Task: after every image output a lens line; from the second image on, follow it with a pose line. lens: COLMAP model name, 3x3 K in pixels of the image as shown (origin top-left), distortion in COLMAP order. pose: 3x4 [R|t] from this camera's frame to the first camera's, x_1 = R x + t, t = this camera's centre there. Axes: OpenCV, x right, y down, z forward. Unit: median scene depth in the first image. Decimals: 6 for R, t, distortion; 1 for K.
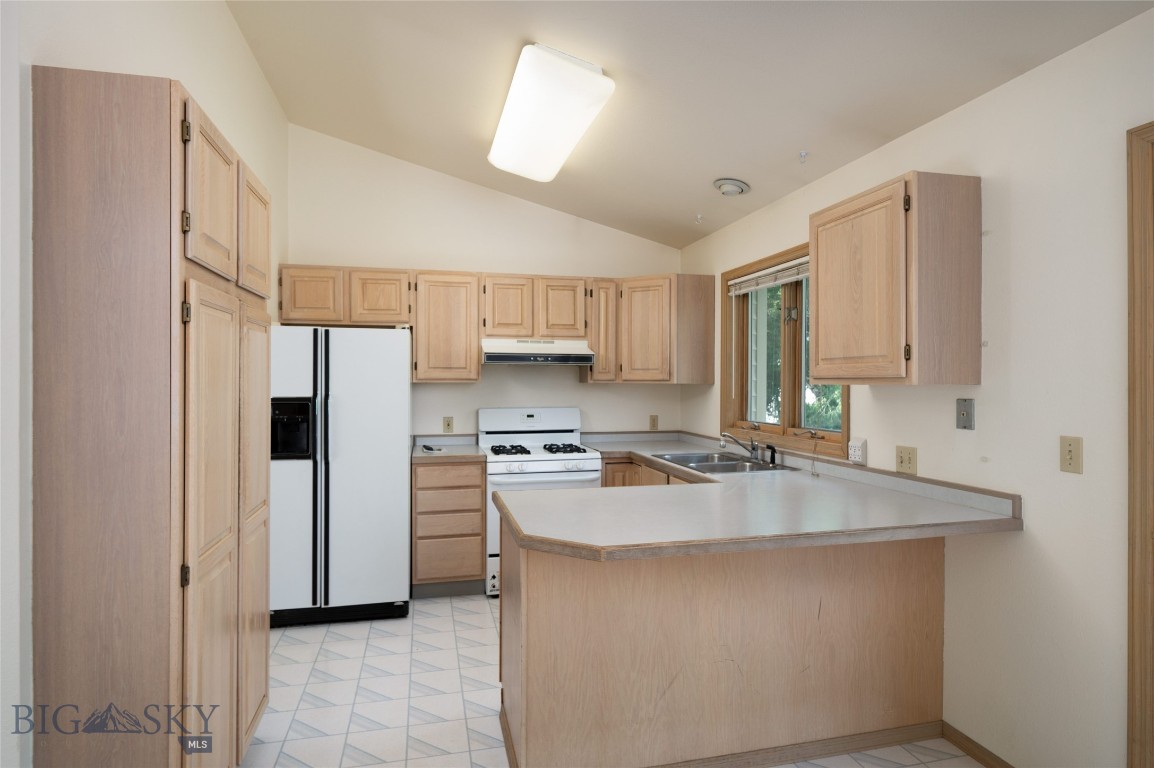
lens RADIAL K [[618.2, 0, 580.3], [0, 618.2, 383.5], [0, 0, 1]] dist [-0.004972, 0.001034]
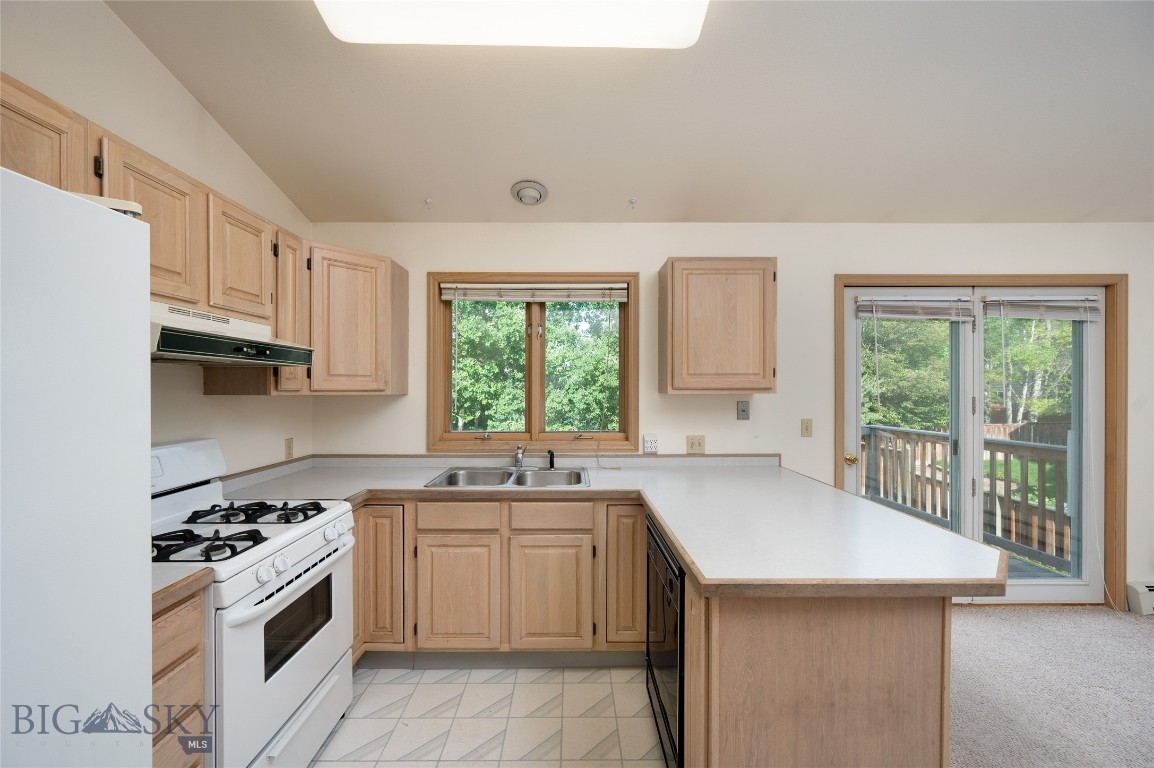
lens RADIAL K [[459.4, 0, 570.8], [0, 459.4, 390.1], [0, 0, 1]] dist [0.001617, 0.000093]
pose [[0.239416, -0.003583, 0.970911, -0.459499], [0.005579, 0.999982, 0.002315, -0.007236], [-0.970901, 0.004862, 0.239431, 0.780095]]
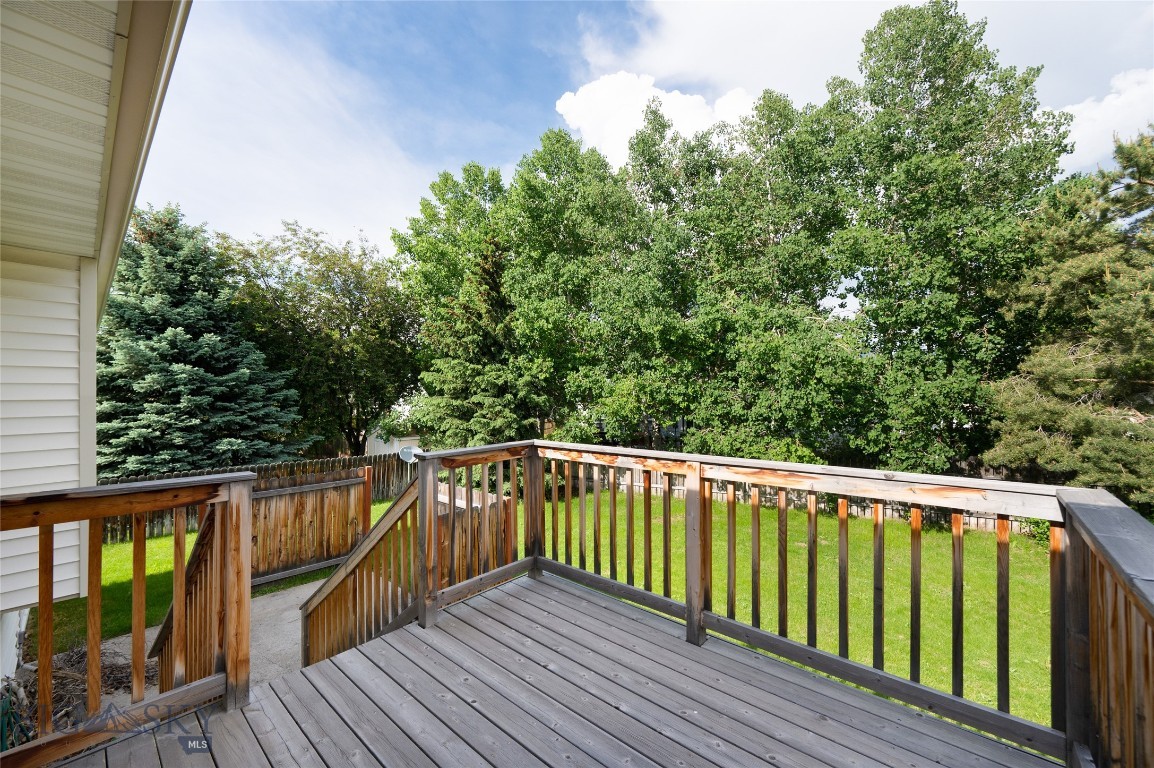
lens RADIAL K [[459.4, 0, 574.0], [0, 459.4, 389.6], [0, 0, 1]] dist [0.001617, 0.000093]
pose [[0.831346, 0.000582, 0.555755, 0.755701], [0.009903, 0.999825, -0.015861, 0.031574], [-0.555667, 0.018690, 0.831195, -0.034488]]
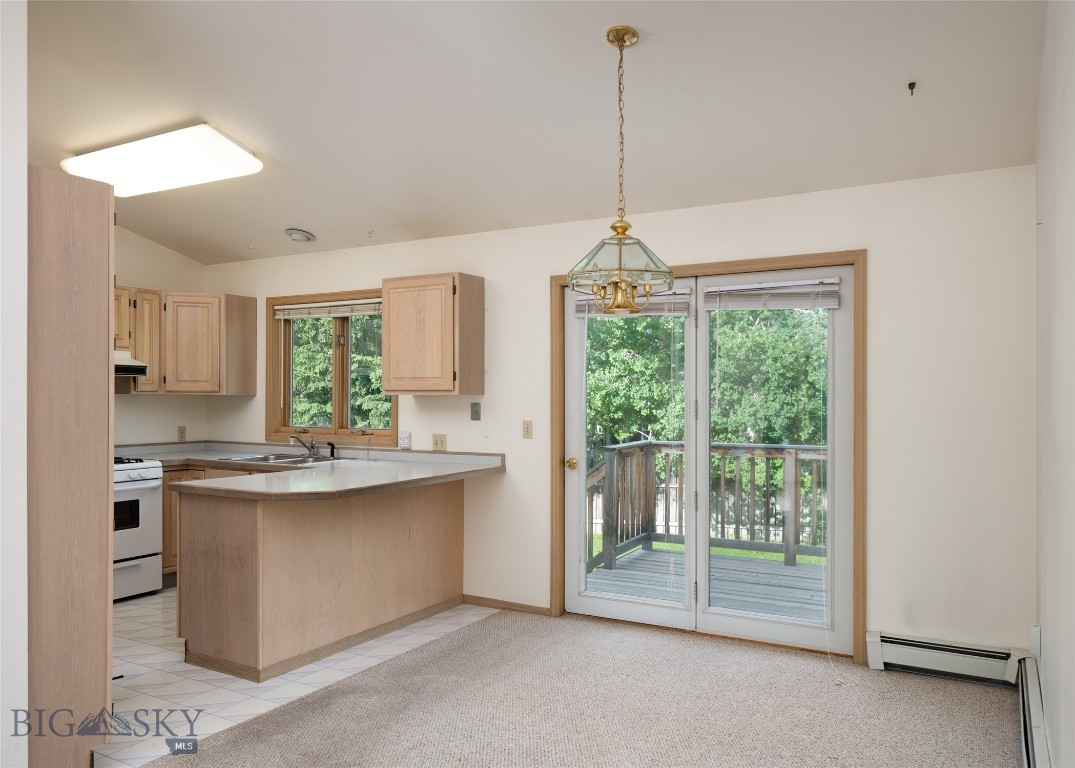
lens RADIAL K [[790.4, 0, 539.6], [0, 790.4, 399.9], [0, 0, 1]] dist [0.002938, -0.000502]
pose [[0.694268, -0.004605, 0.719702, -0.575274], [0.001704, 0.999987, 0.004754, 0.004276], [-0.719715, -0.002074, 0.694267, -0.454299]]
